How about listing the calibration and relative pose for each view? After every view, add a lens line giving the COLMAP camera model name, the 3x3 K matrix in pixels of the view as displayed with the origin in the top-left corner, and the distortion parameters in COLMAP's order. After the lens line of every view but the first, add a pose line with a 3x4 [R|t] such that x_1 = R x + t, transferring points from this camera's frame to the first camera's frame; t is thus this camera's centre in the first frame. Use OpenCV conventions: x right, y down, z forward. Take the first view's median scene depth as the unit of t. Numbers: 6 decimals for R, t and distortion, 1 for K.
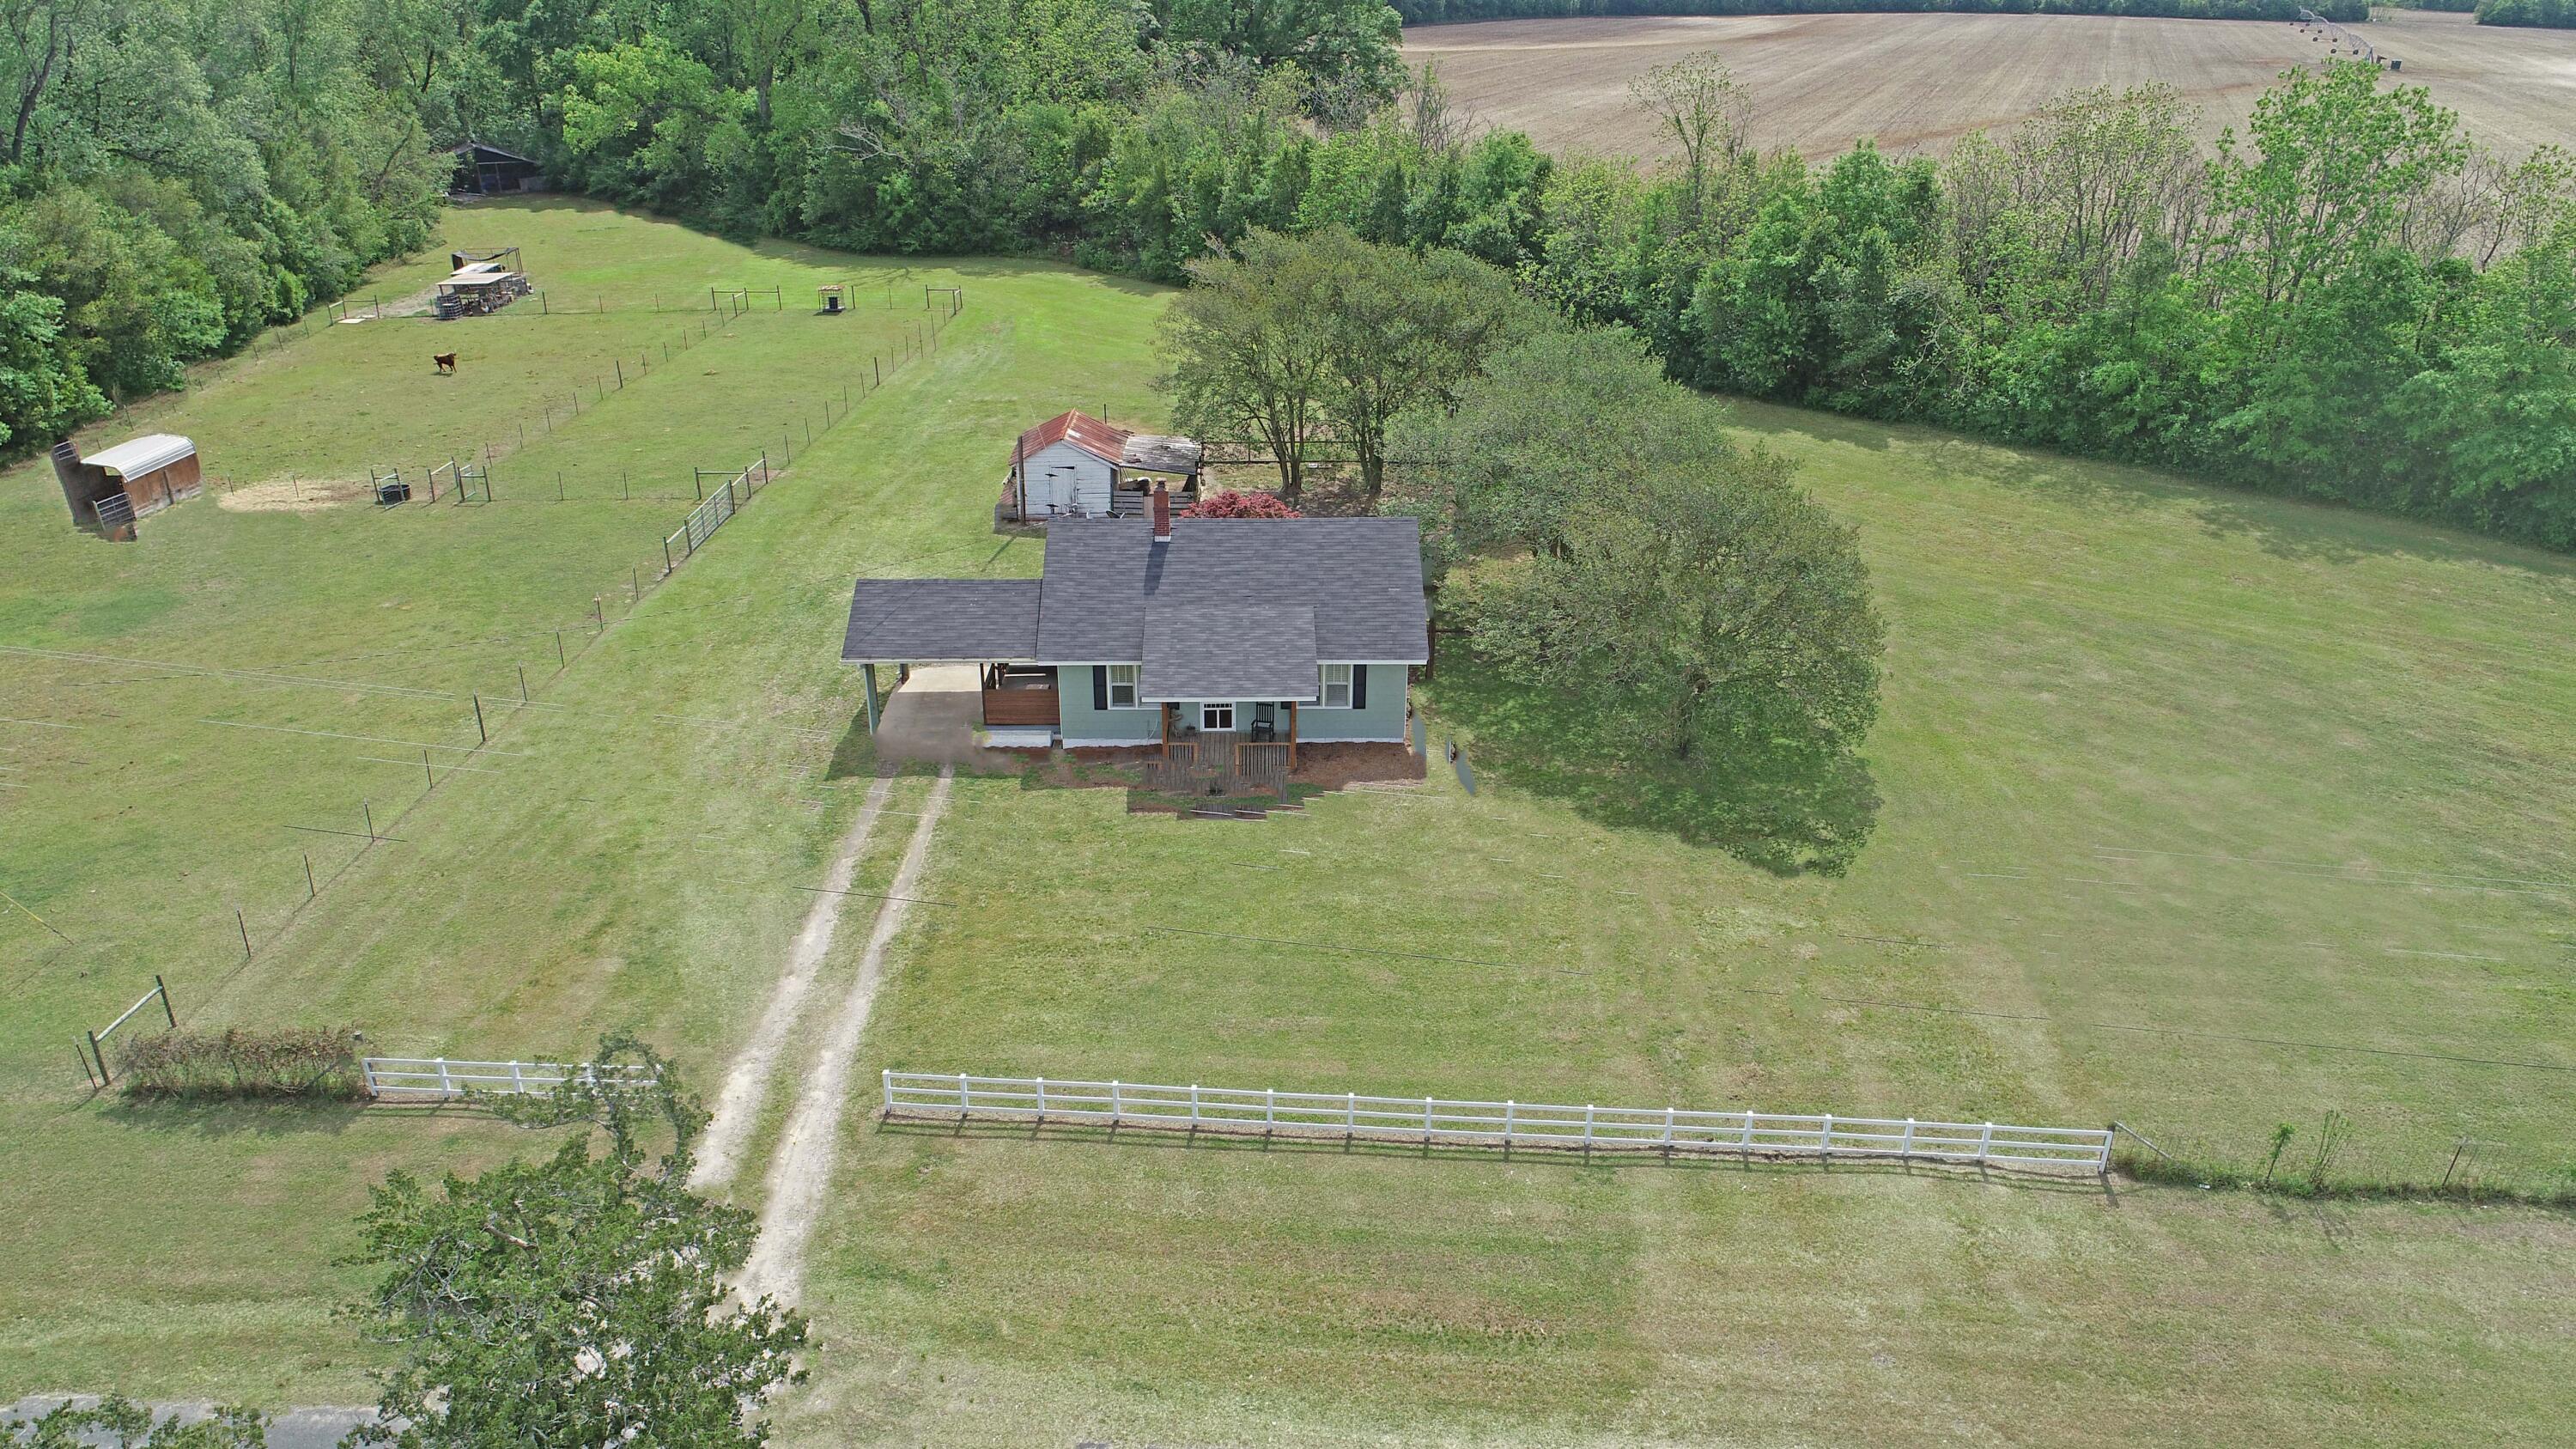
lens RADIAL K [[1751.5, 0, 1302.1], [0, 1751.5, 717.1], [0, 0, 1]] dist [-0.010542, -0.001906]
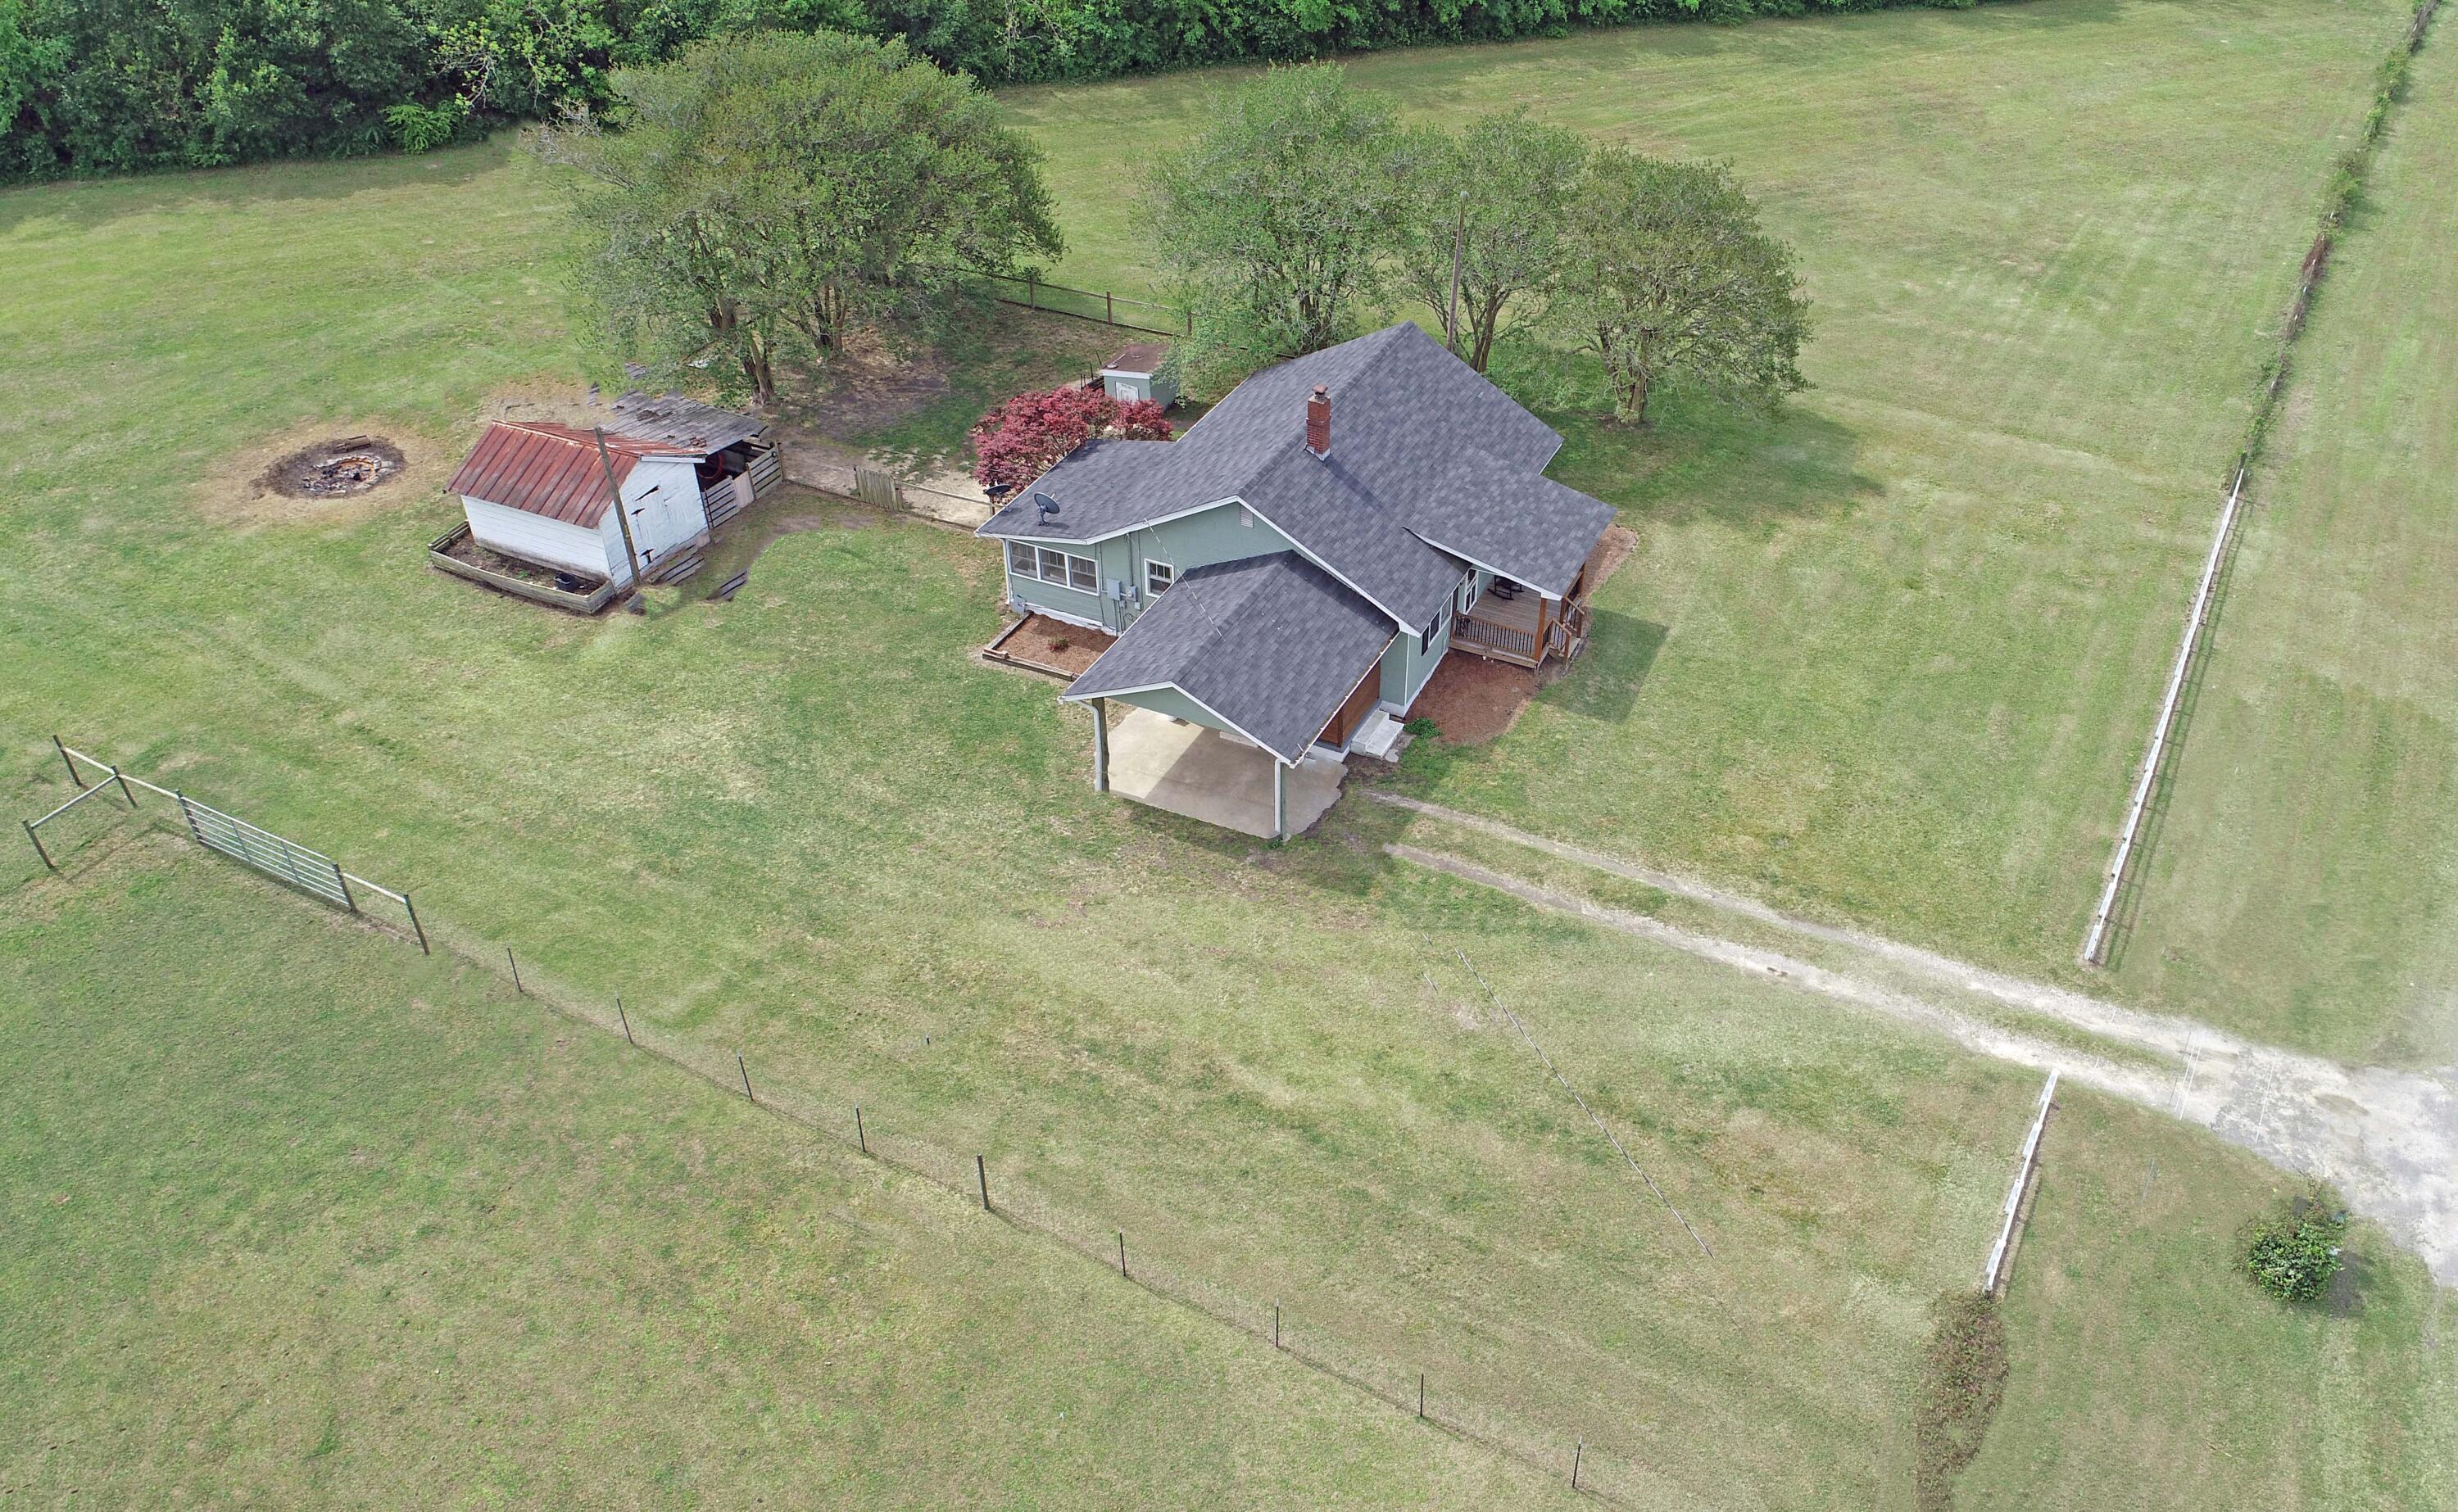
lens RADIAL K [[1779.2, 0, 1247.3], [0, 1779.2, 756.6], [0, 0, 1]] dist [0.005717, -0.005533]
pose [[0.422698, -0.557374, 0.714606, -0.324015], [0.348783, 0.827828, 0.439375, -0.151597], [-0.836467, 0.063519, 0.544324, 0.226675]]
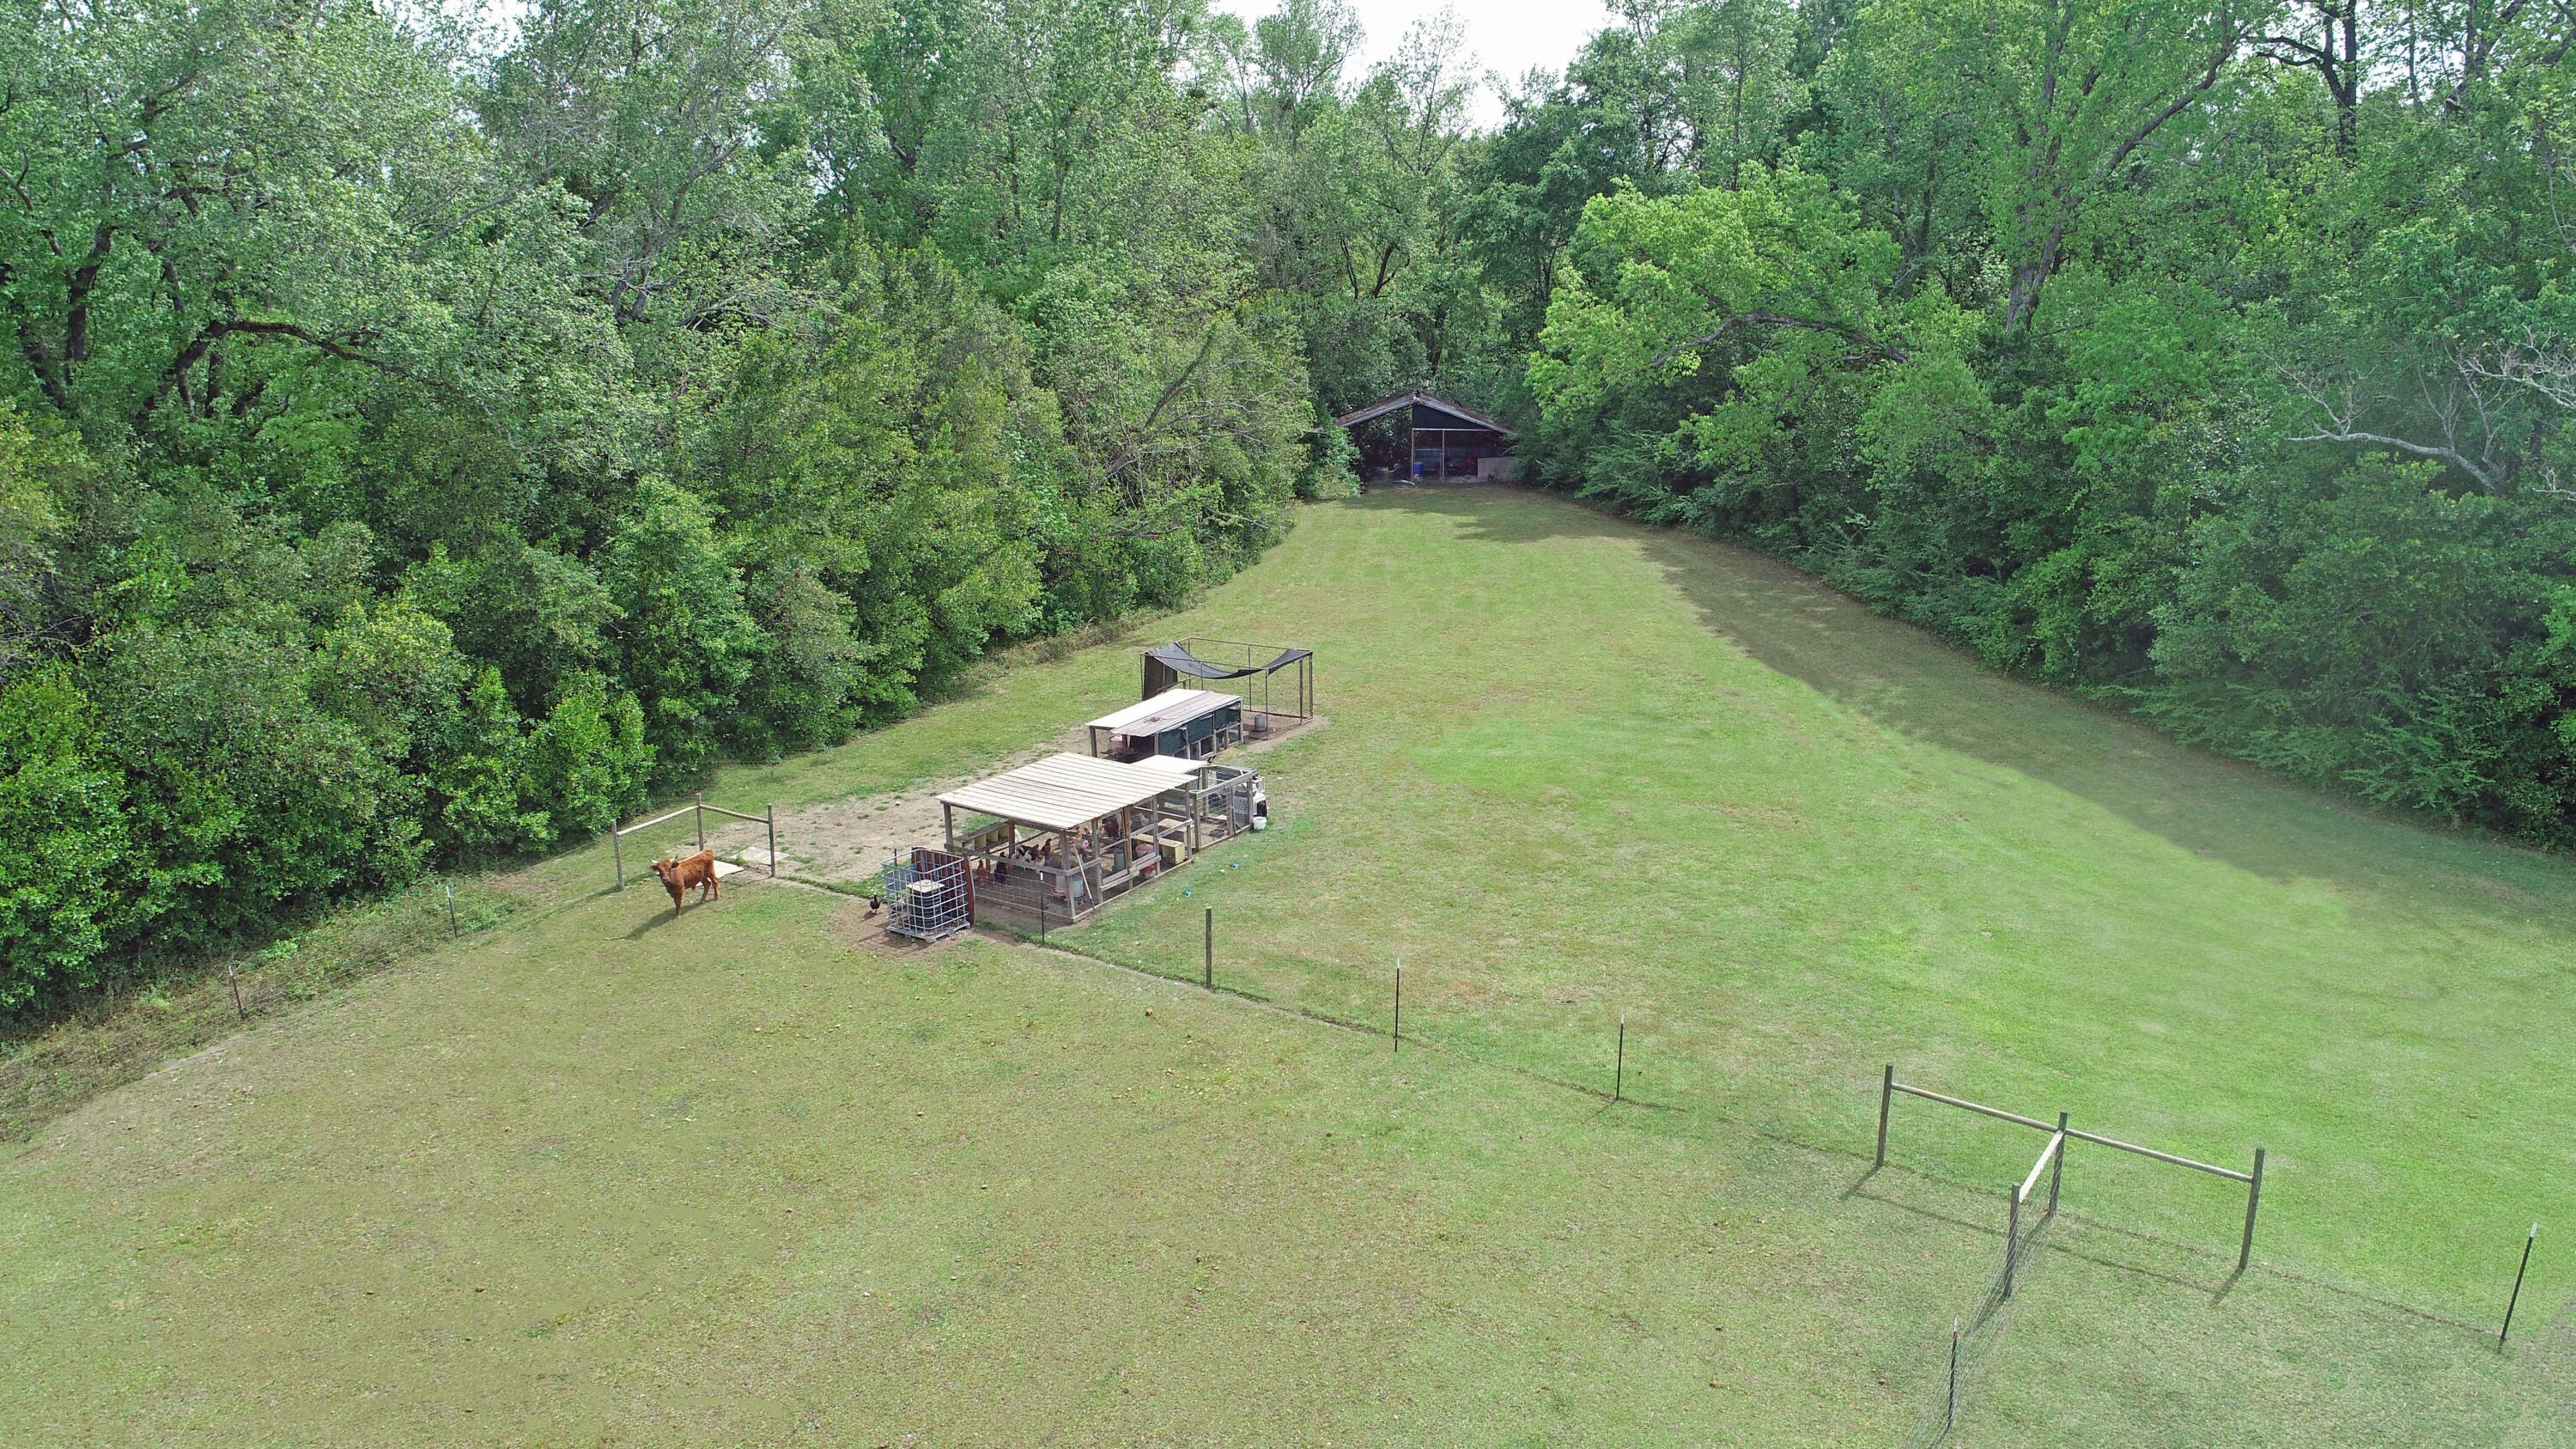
lens RADIAL K [[1751.5, 0, 1280.8], [0, 1751.5, 724.1], [0, 0, 1]] dist [-0.010542, -0.001906]
pose [[0.835123, 0.141653, -0.531511, -0.258034], [-0.220187, 0.971567, -0.087032, -0.220179], [0.504070, 0.189714, 0.842569, 0.690163]]
